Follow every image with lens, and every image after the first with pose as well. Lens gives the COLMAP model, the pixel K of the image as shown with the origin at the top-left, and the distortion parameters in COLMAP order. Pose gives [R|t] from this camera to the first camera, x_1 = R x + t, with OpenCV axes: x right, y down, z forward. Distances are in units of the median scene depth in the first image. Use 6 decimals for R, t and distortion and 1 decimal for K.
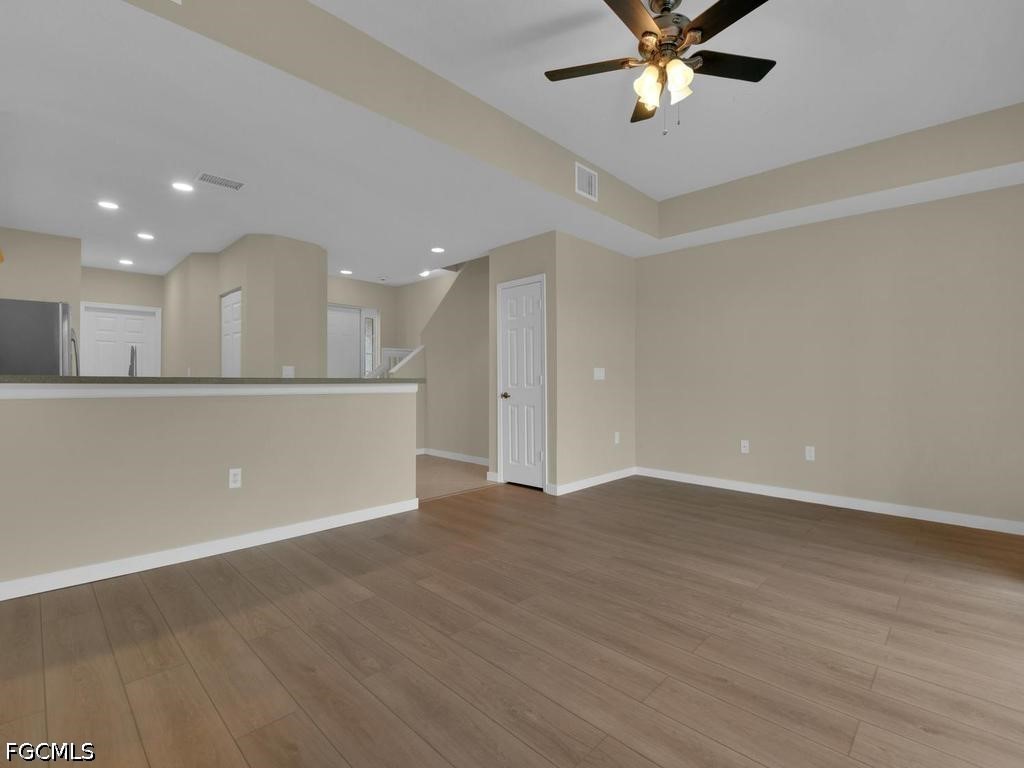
lens RADIAL K [[466.3, 0, 516.0], [0, 466.3, 381.3], [0, 0, 1]] dist [-0.004112, -0.002488]
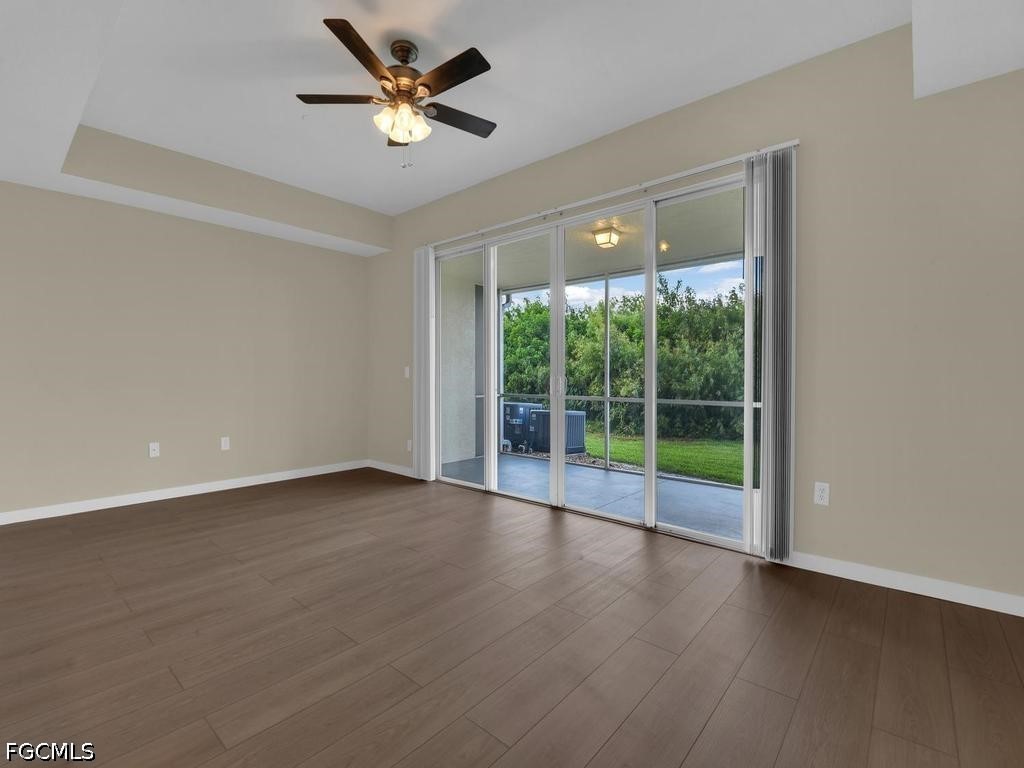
lens RADIAL K [[466.3, 0, 513.1], [0, 466.3, 378.5], [0, 0, 1]] dist [-0.004112, -0.002488]
pose [[-0.051840, -0.011162, 0.998593, -0.512052], [0.000623, 0.999937, 0.011210, -0.003242], [-0.998655, 0.001204, -0.051830, 0.463712]]
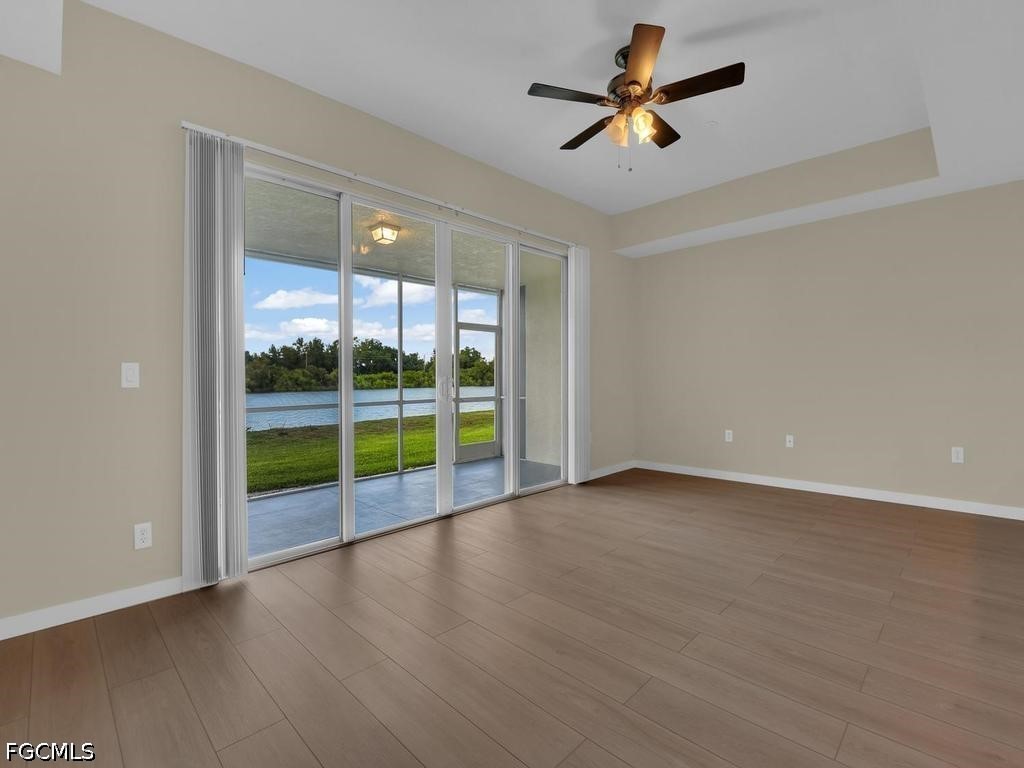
lens RADIAL K [[466.3, 0, 511.3], [0, 466.3, 378.5], [0, 0, 1]] dist [-0.004112, -0.002488]
pose [[-0.999753, 0.005162, 0.021630, 0.351584], [0.005197, 0.999985, 0.001589, 0.002007], [-0.021622, 0.001701, -0.999765, 1.296502]]
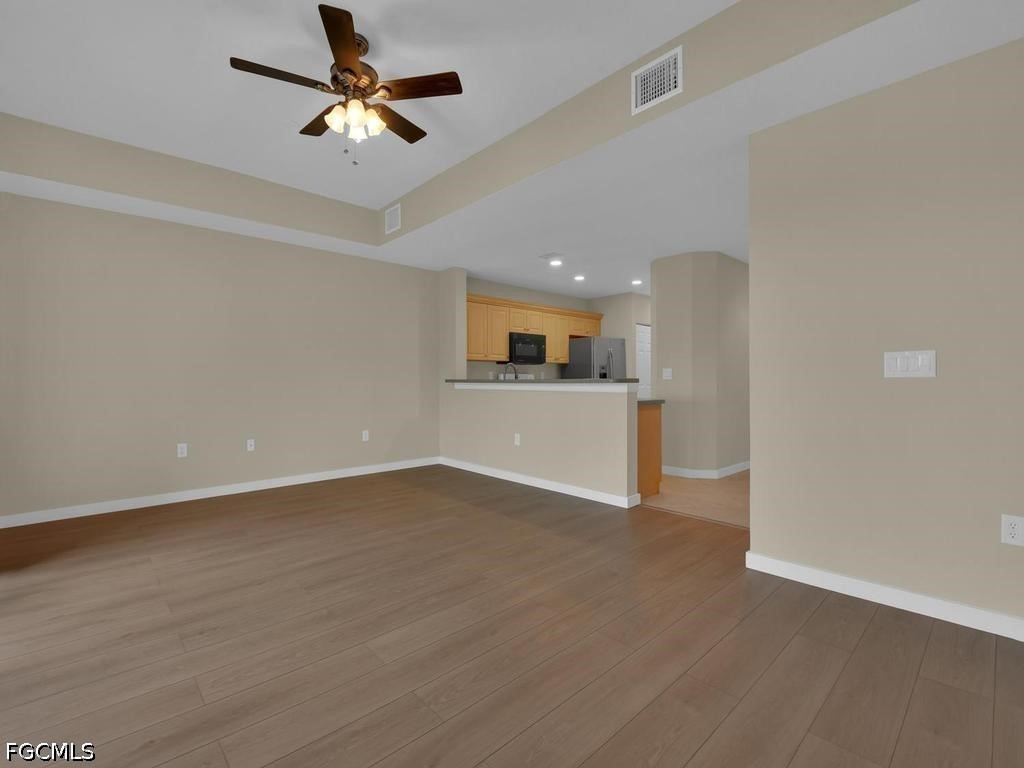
lens RADIAL K [[466.3, 0, 516.1], [0, 466.3, 387.9], [0, 0, 1]] dist [-0.004112, -0.002488]
pose [[-0.049413, 0.014385, -0.998675, 0.849698], [-0.001525, 0.999894, 0.014478, -0.000750], [0.998777, 0.002238, -0.049385, 0.855185]]
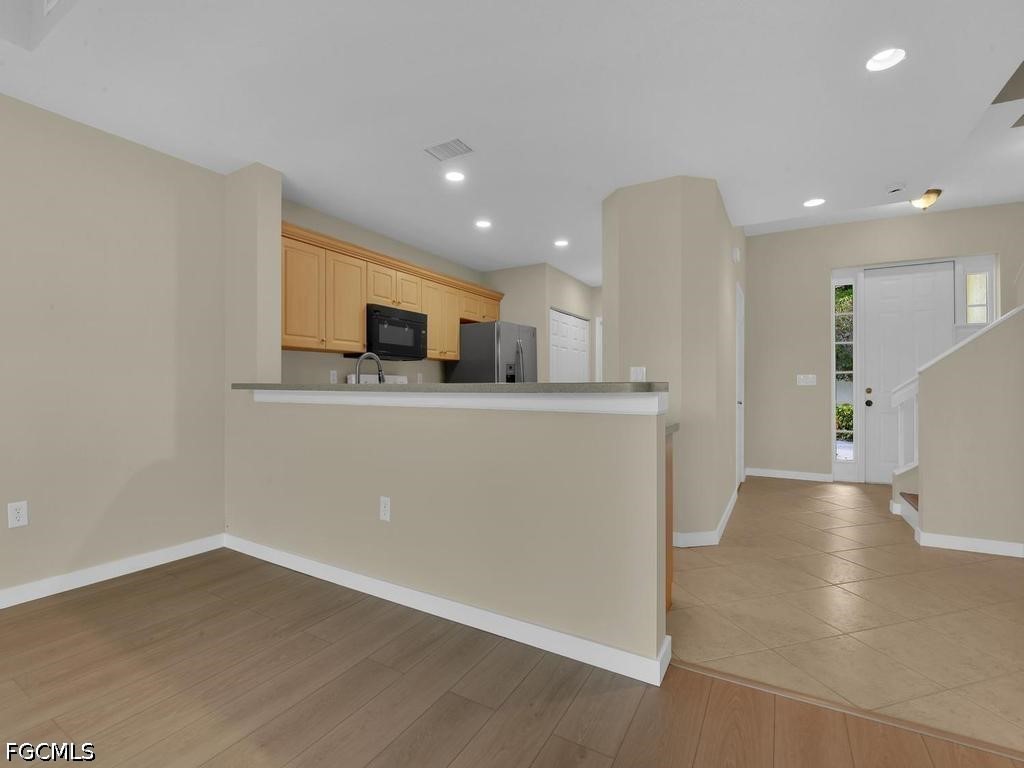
lens RADIAL K [[466.3, 0, 512.4], [0, 466.3, 385.0], [0, 0, 1]] dist [-0.004112, -0.002488]
pose [[0.241642, -0.002507, -0.970362, 0.184640], [-0.002953, 0.999990, -0.003319, -0.002504], [0.970361, 0.003668, 0.241632, 0.807853]]
